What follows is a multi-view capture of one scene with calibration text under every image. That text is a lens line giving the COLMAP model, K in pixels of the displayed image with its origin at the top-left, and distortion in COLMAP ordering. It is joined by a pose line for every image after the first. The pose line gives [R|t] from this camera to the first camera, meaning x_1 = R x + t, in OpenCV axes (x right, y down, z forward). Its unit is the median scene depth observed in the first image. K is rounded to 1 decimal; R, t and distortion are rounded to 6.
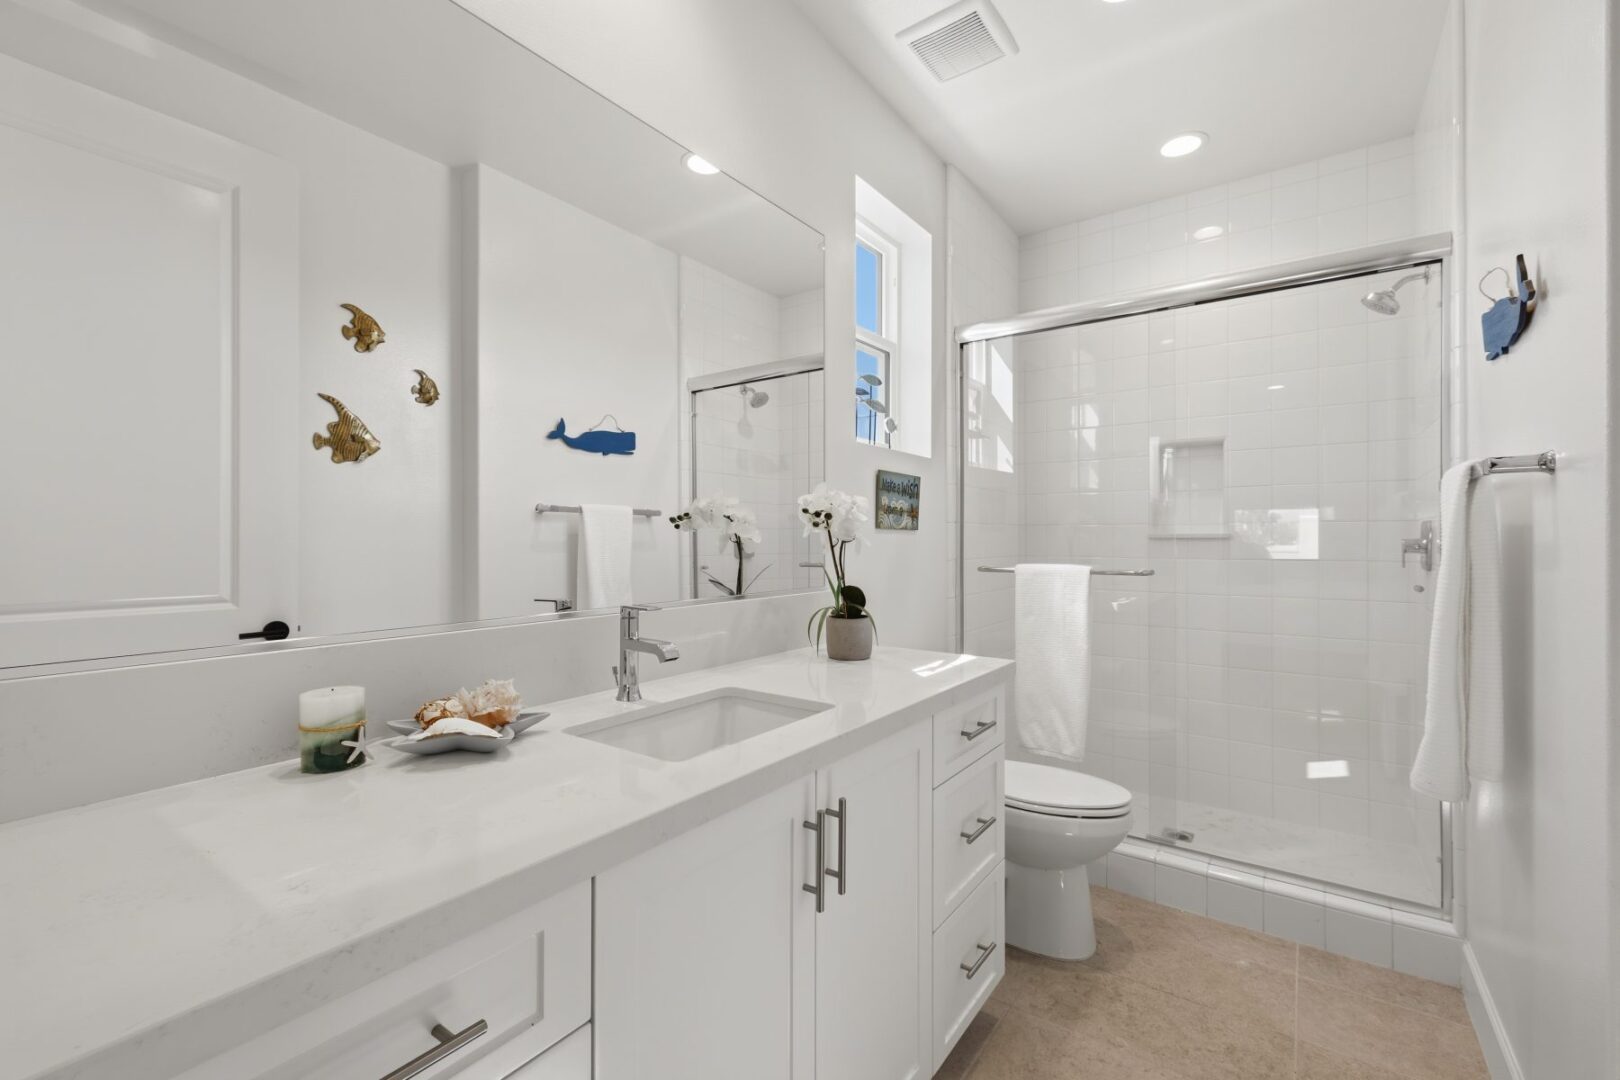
lens RADIAL K [[695.6, 0, 805.1], [0, 695.6, 532.8], [0, 0, 1]] dist [-0.001295, -0.000116]
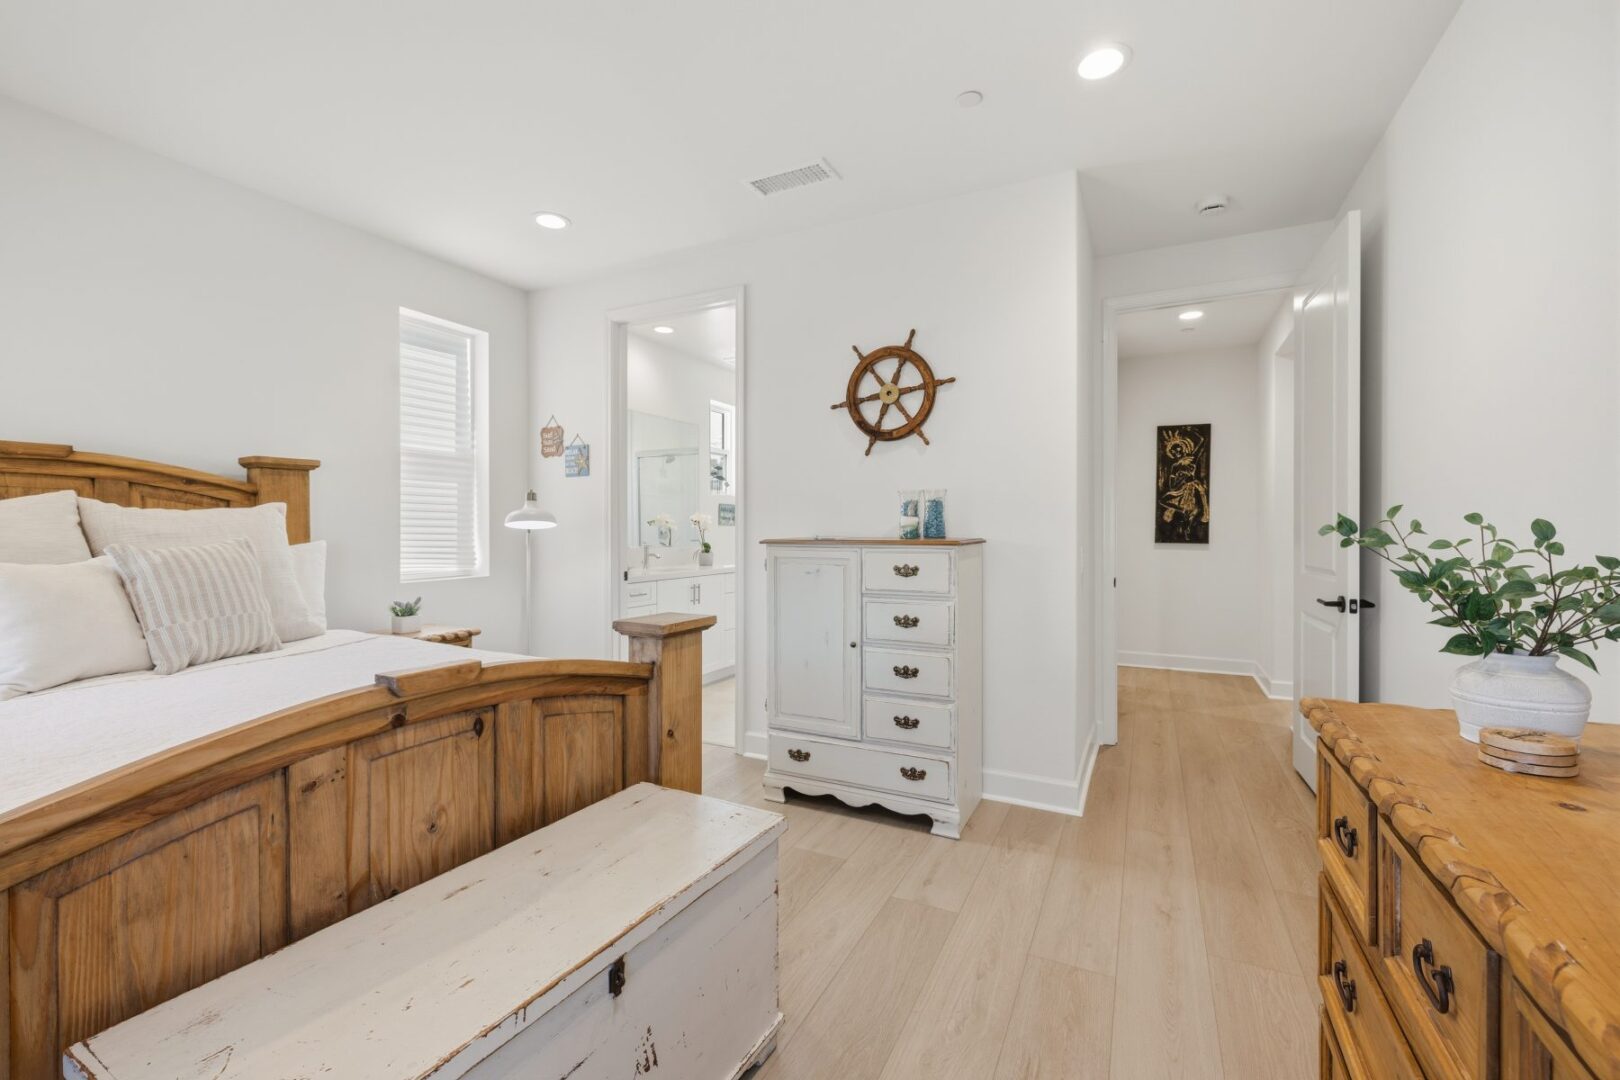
lens RADIAL K [[685.5, 0, 806.7], [0, 685.5, 517.4], [0, 0, 1]] dist [-0.000166, 0.000144]
pose [[0.987923, -0.000174, 0.154948, 0.025701], [0.001568, 0.999959, -0.008874, -0.011401], [-0.154940, 0.009010, 0.987883, -1.741576]]
